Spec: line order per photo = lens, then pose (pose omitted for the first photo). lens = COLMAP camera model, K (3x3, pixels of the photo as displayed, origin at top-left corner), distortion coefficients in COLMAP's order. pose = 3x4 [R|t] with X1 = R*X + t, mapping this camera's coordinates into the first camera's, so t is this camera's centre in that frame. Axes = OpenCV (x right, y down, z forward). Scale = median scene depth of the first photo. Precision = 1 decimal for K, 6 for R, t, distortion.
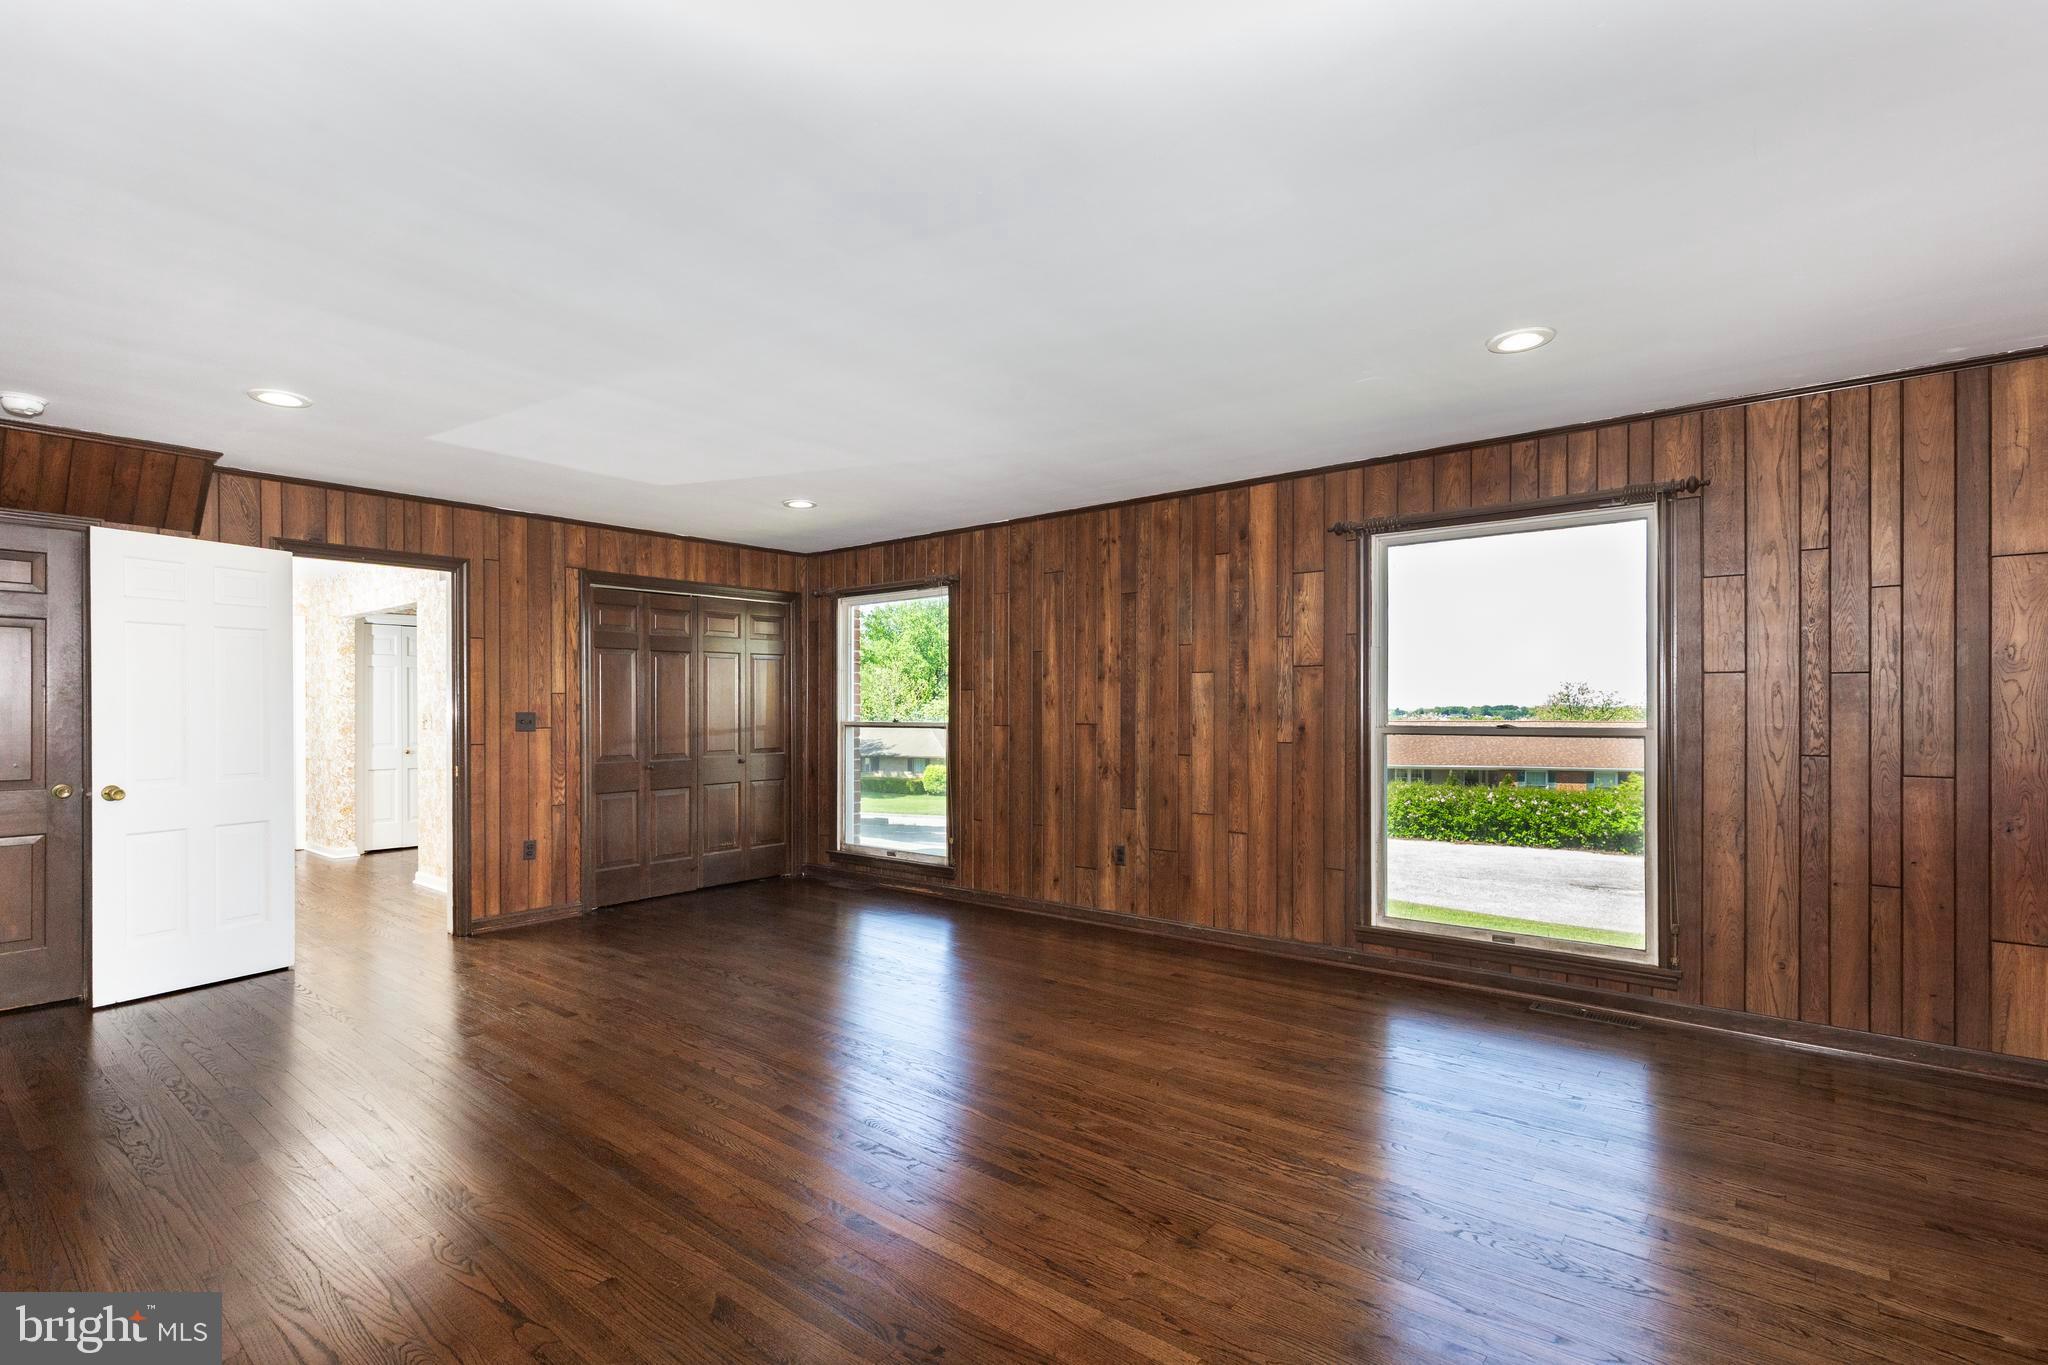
lens RADIAL K [[938.7, 0, 1008.9], [0, 938.7, 706.7], [0, 0, 1]] dist [0.001757, 0.000372]
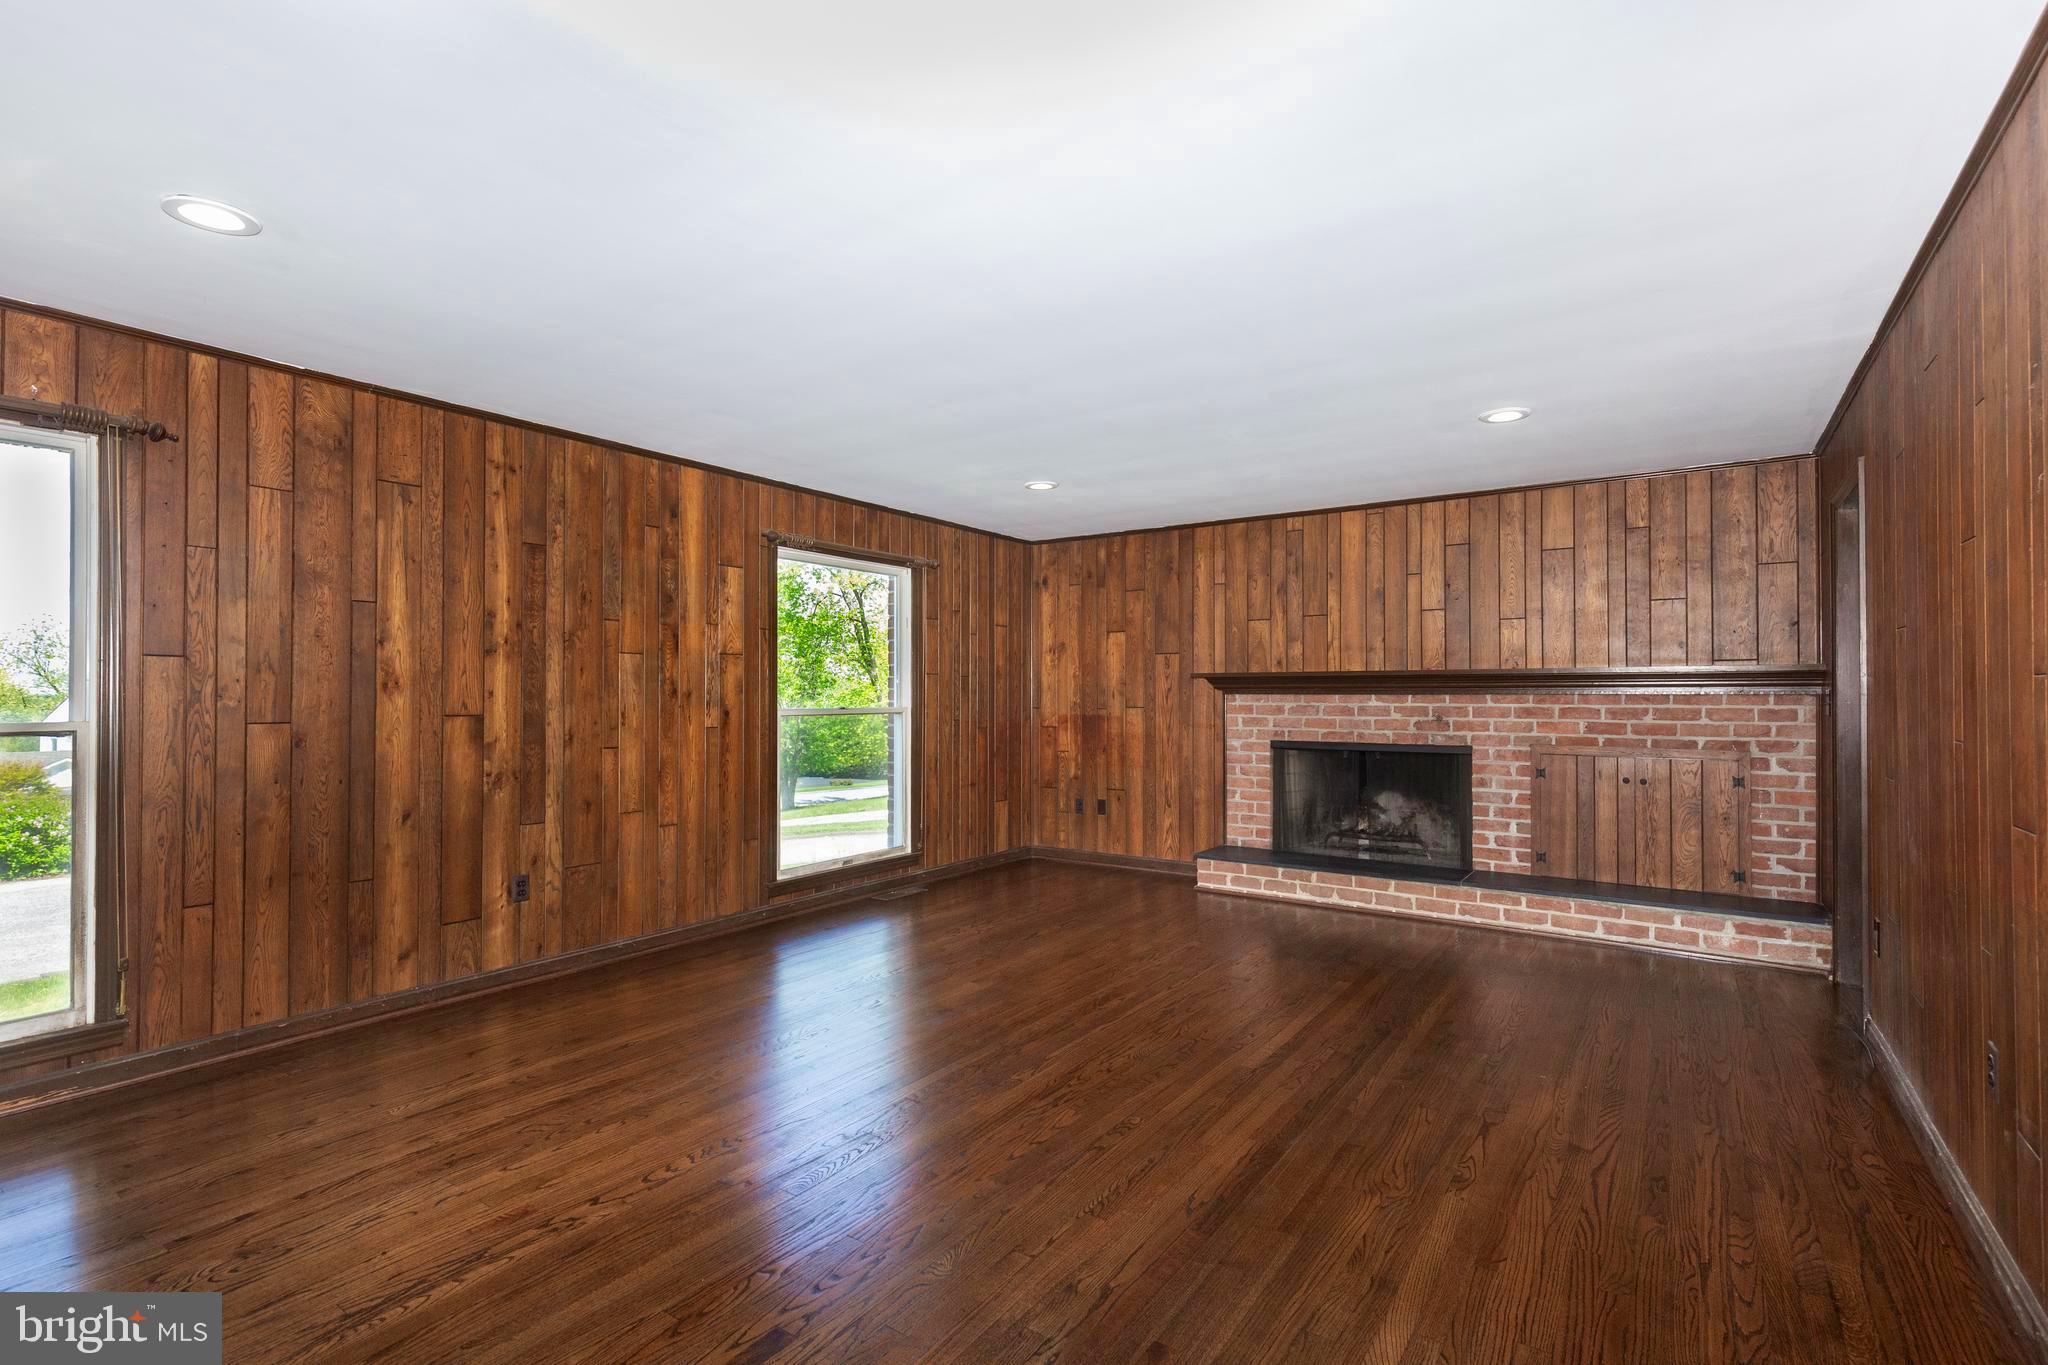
lens RADIAL K [[967.2, 0, 1023.5], [0, 967.2, 696.5], [0, 0, 1]] dist [0.014475, -0.006718]
pose [[-0.091105, 0.002343, 0.995839, -0.740816], [-0.001202, 0.999996, -0.002463, 0.005993], [-0.995841, -0.001421, -0.091102, 0.709769]]
